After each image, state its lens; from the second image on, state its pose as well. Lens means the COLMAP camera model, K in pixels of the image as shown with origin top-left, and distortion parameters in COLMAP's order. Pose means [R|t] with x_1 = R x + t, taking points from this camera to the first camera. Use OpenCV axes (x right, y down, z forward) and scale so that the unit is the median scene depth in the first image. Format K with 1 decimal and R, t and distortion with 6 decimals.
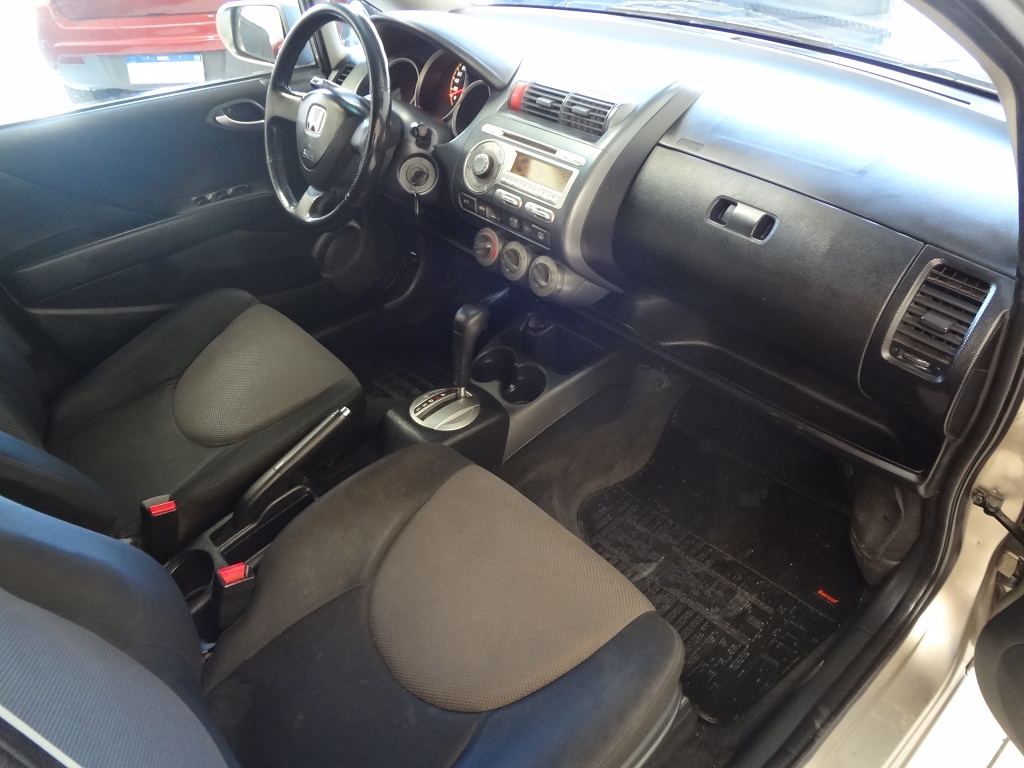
lens RADIAL K [[765.2, 0, 512.0], [0, 765.2, 384.0], [0, 0, 1]] dist [-0.040648, 0.007502]
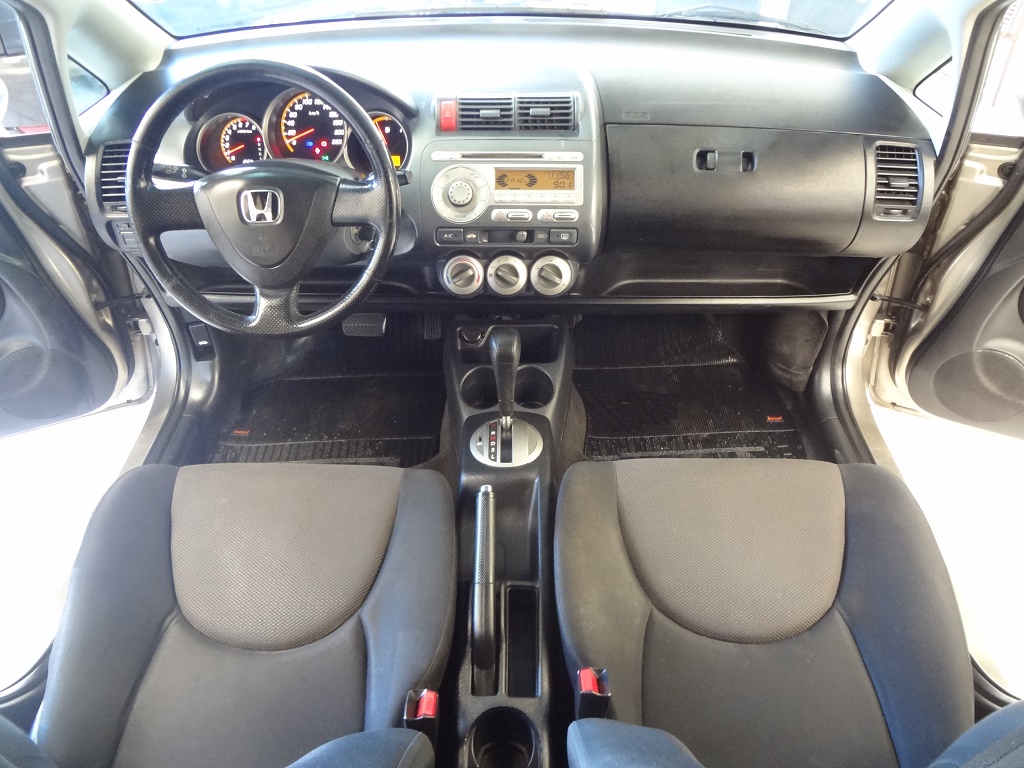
lens RADIAL K [[765.2, 0, 512.0], [0, 765.2, 384.0], [0, 0, 1]] dist [-0.040648, 0.007502]
pose [[0.659786, -0.455671, 0.597534, -0.701750], [0.432090, 0.880619, 0.194442, -0.245055], [-0.614801, 0.129899, 0.777911, 0.261478]]
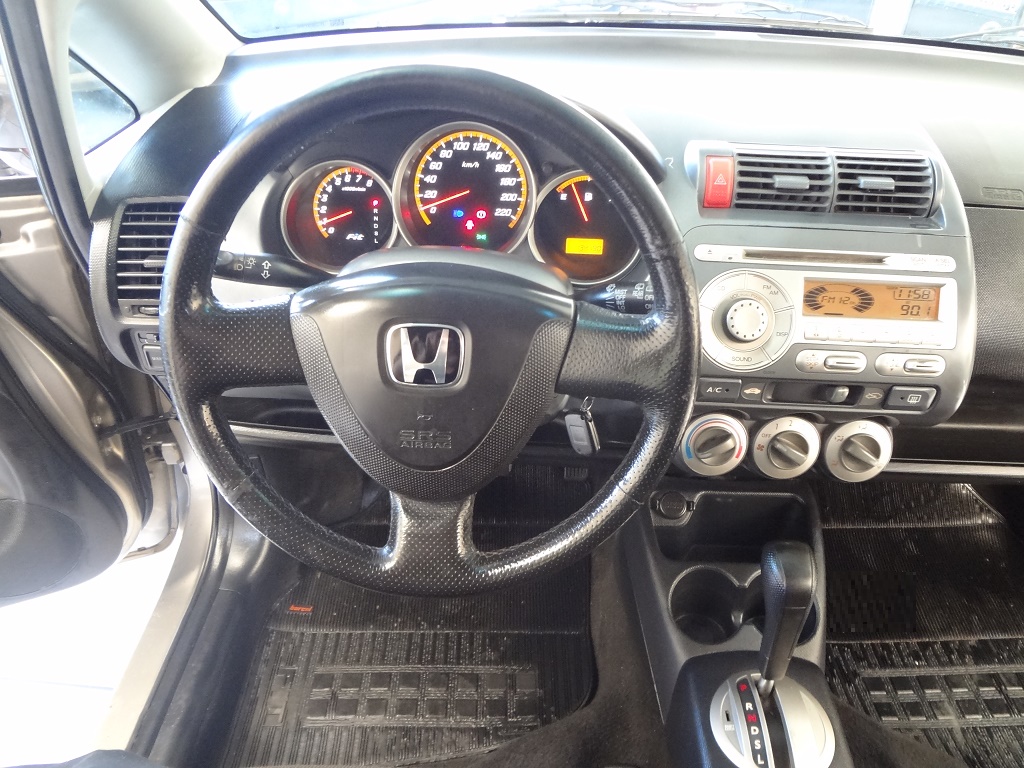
lens RADIAL K [[765.2, 0, 512.0], [0, 765.2, 384.0], [0, 0, 1]] dist [-0.040648, 0.007502]
pose [[0.683933, -0.404597, 0.607072, -0.520959], [0.397827, 0.904353, 0.154530, -0.412155], [-0.611530, 0.135822, 0.779476, 0.713209]]
